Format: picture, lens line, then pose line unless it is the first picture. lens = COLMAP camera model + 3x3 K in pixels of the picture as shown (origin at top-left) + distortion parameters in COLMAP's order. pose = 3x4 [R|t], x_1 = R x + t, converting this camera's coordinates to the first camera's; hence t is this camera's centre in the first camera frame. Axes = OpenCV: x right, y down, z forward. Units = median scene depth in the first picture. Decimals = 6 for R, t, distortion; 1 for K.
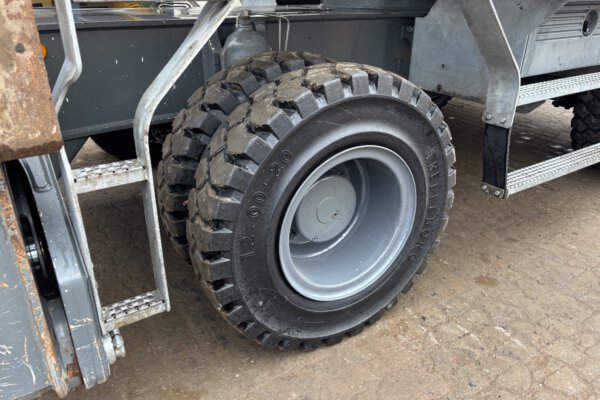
lens RADIAL K [[454.4, 0, 300.0], [0, 454.4, 200.0], [0, 0, 1]] dist [0.010253, 0.002112]
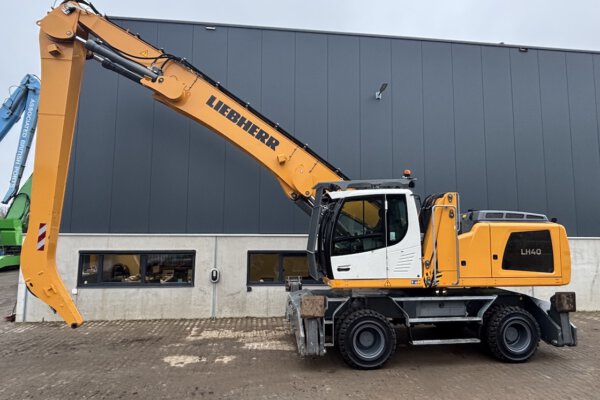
lens RADIAL K [[367.8, 0, 300.0], [0, 367.8, 200.0], [0, 0, 1]] dist [-0.003060, -0.002301]
pose [[0.892995, -0.047333, -0.447571, 1.639063], [-0.190791, 0.860866, -0.471708, 0.958561], [0.407626, 0.506625, 0.759718, -4.009753]]
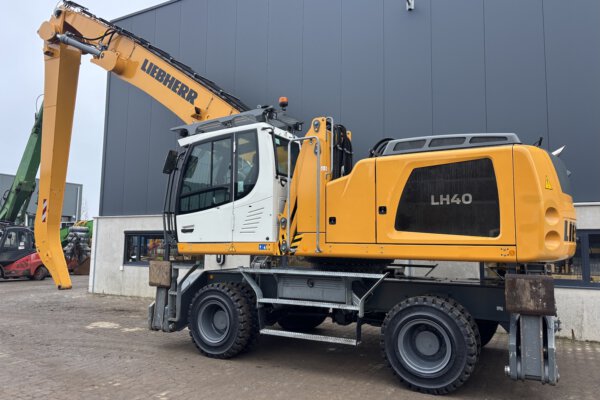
lens RADIAL K [[457.8, 0, 300.5], [0, 457.8, 196.6], [0, 0, 1]] dist [0.006100, -0.002165]
pose [[0.453116, -0.097923, -0.886057, 5.028513], [-0.387642, 0.873413, -0.294759, -0.015425], [0.802758, 0.477033, 0.357798, -0.466759]]
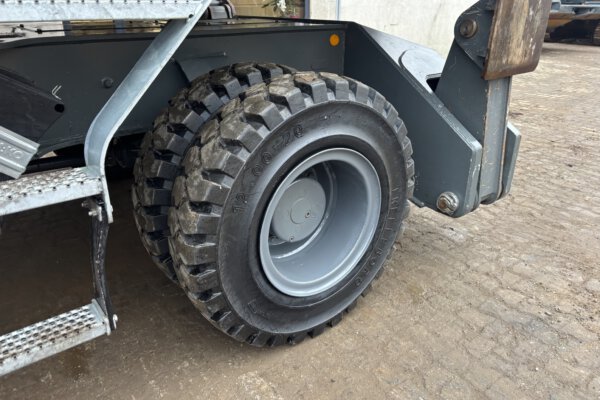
lens RADIAL K [[448.2, 0, 300.0], [0, 448.2, 200.0], [0, 0, 1]] dist [0.088187, -0.140444]
pose [[0.998255, -0.036913, 0.046088, 1.849031], [0.038233, 0.998874, -0.028098, -0.488891], [-0.044999, 0.029811, 0.998542, 1.077084]]
